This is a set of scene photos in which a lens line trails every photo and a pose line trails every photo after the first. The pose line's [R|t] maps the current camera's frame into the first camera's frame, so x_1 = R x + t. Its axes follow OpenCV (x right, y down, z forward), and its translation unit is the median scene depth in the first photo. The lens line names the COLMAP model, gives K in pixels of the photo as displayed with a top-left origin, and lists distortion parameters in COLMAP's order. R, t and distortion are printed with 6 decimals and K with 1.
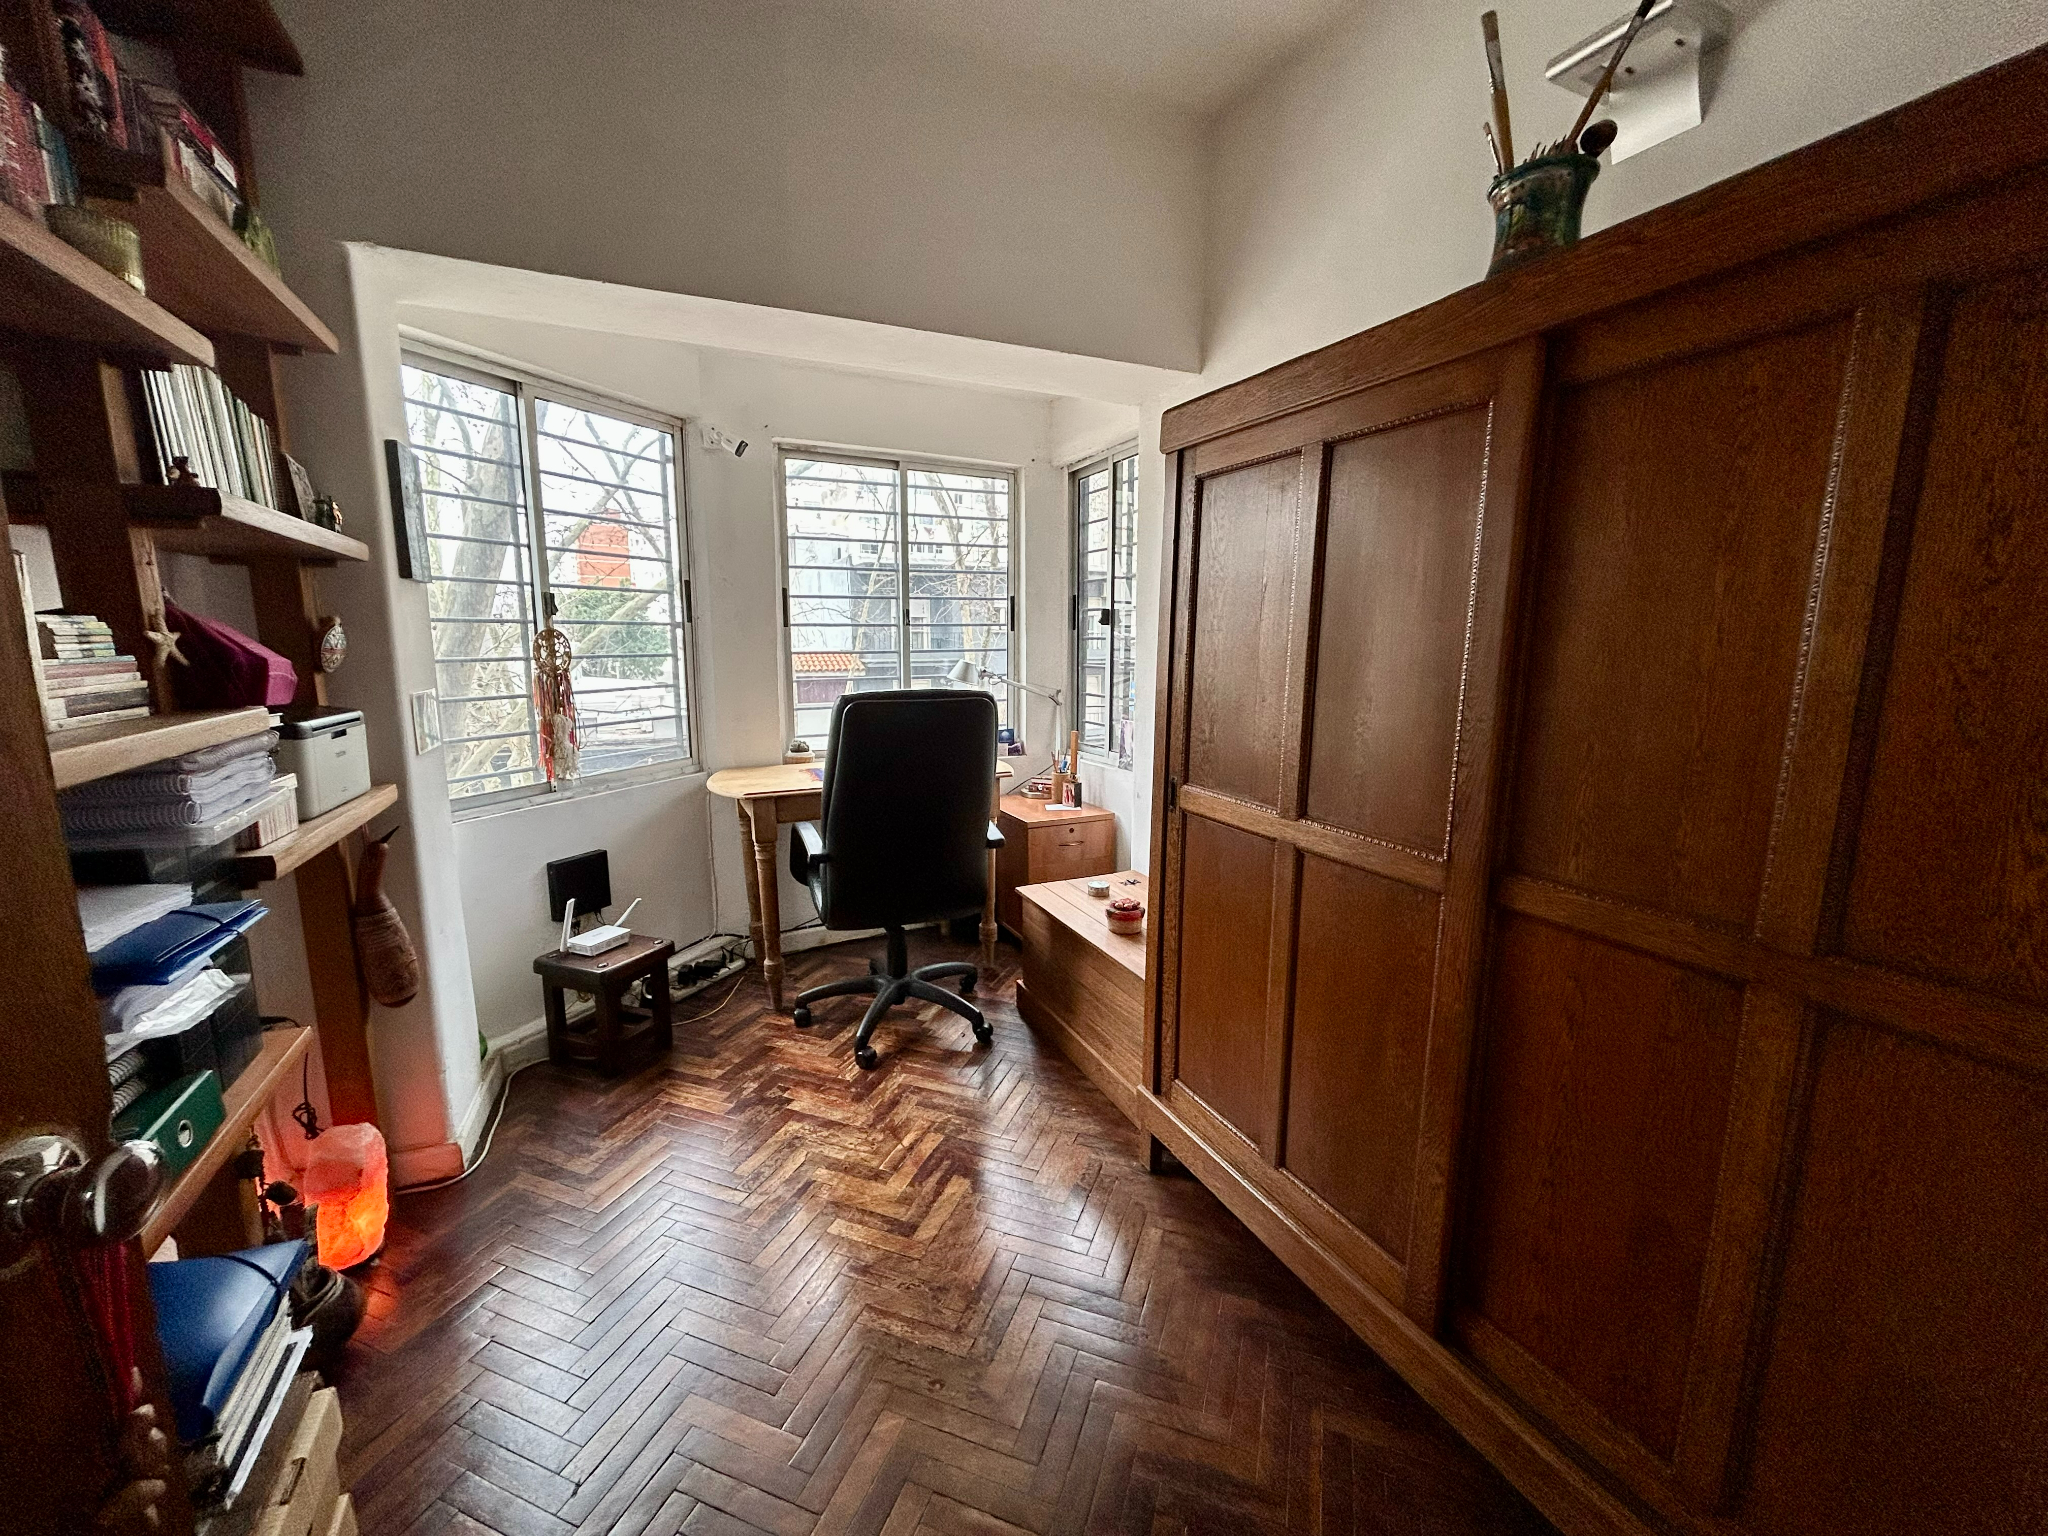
lens RADIAL K [[821.3, 0, 1022.7], [0, 821.3, 771.9], [0, 0, 1]] dist [-0.003354, 0.000057]
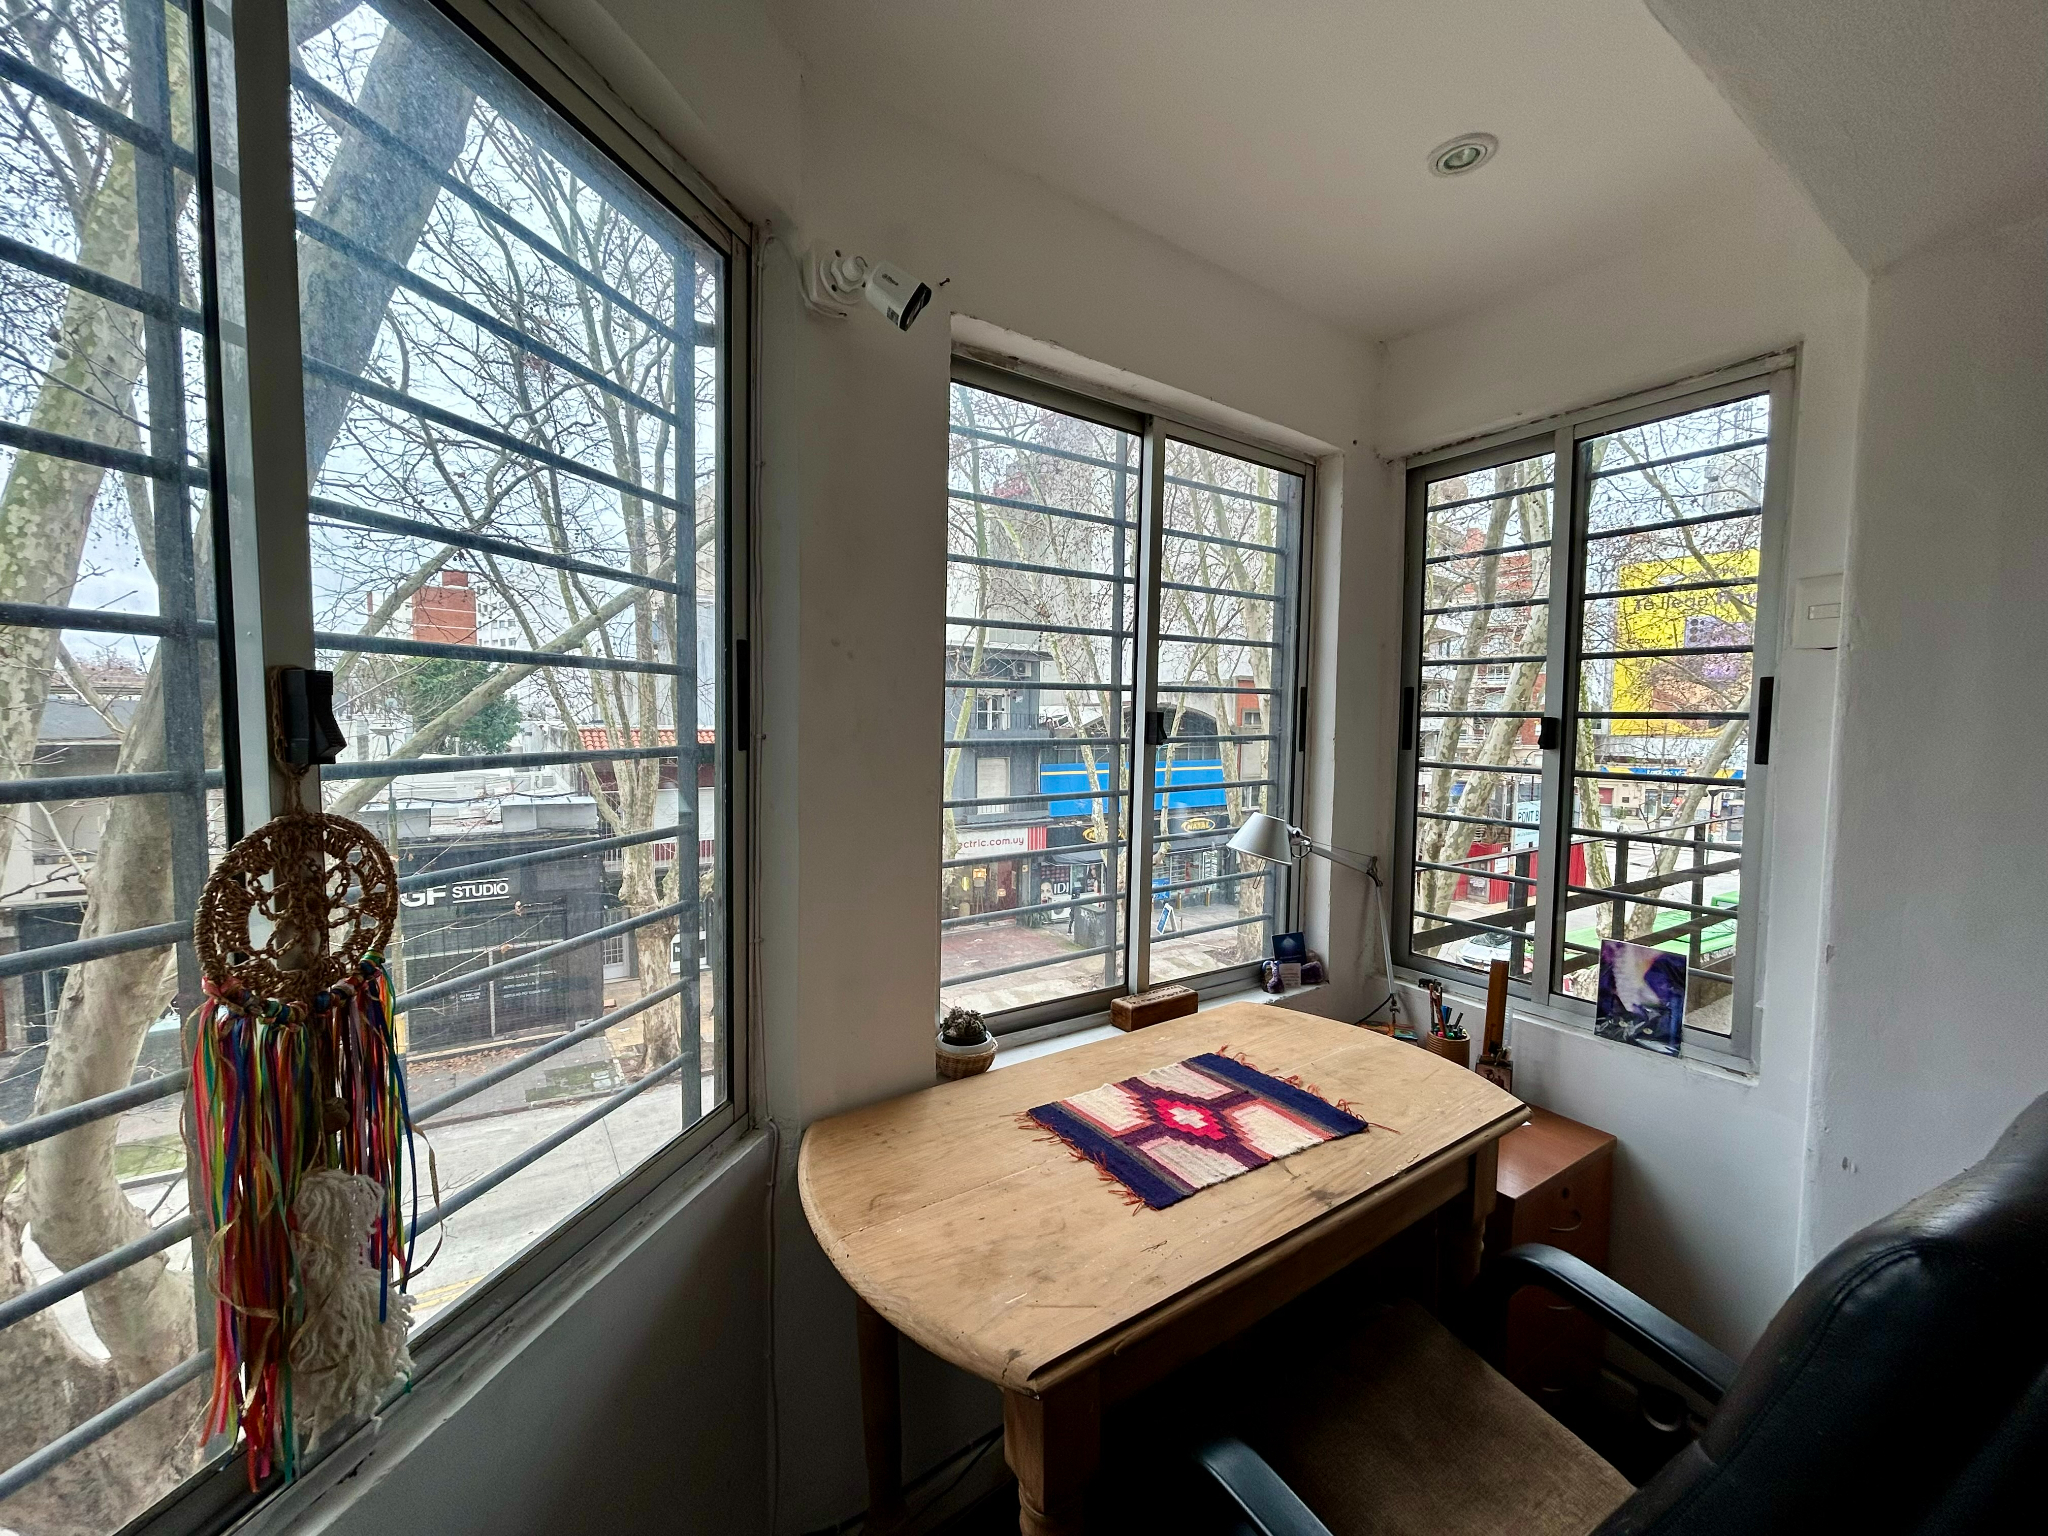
lens RADIAL K [[821.3, 0, 1025.4], [0, 821.3, 767.7], [0, 0, 1]] dist [-0.003354, 0.000057]
pose [[0.988631, 0.001344, 0.150355, -0.367309], [0.013250, 0.995291, -0.096020, -0.148778], [-0.149776, 0.096920, 0.983958, 0.666232]]
